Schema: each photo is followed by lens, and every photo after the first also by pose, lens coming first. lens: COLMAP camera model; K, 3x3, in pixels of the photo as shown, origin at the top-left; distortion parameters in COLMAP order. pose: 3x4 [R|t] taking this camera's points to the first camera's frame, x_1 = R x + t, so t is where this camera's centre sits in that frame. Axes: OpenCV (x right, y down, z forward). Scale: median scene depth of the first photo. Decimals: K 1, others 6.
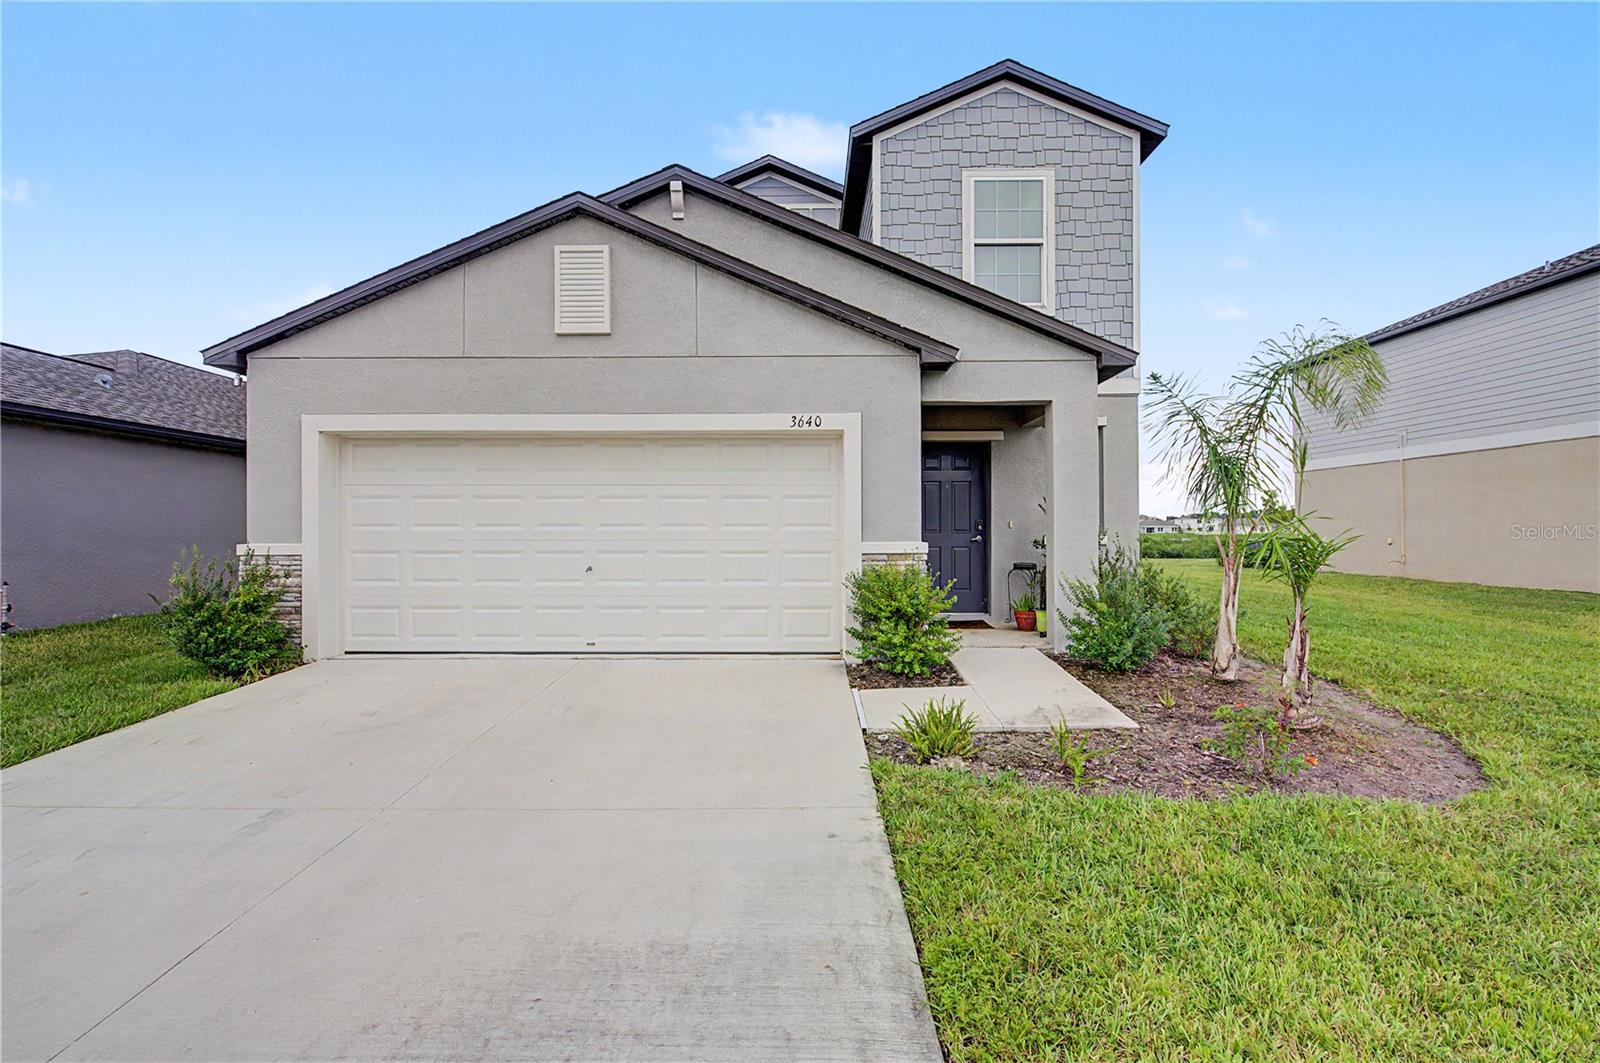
lens RADIAL K [[704.3, 0, 800.0], [0, 704.3, 531.5], [0, 0, 1]] dist [-0.001567, -0.000533]
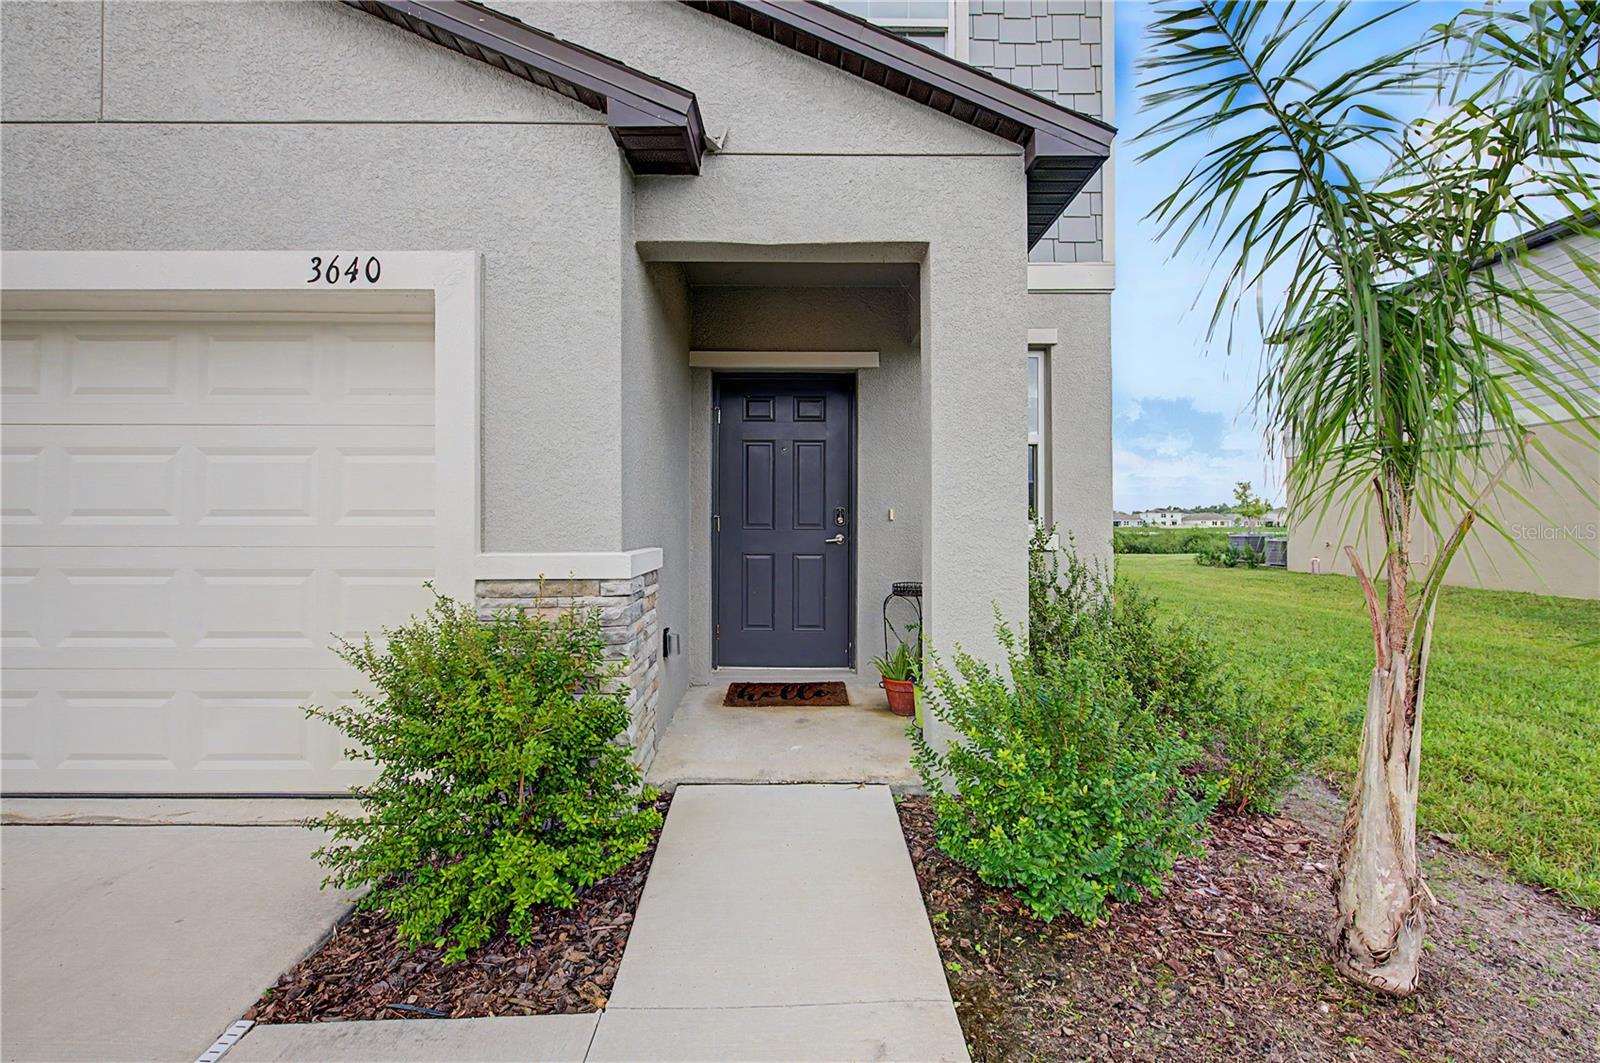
lens RADIAL K [[670.2, 0, 798.1], [0, 670.2, 532.5], [0, 0, 1]] dist [0.000379, -0.000726]
pose [[0.999829, 0.001657, 0.018444, 0.249449], [-0.001873, 0.999930, 0.011680, -0.002266], [-0.018423, -0.011713, 0.999762, 0.531164]]
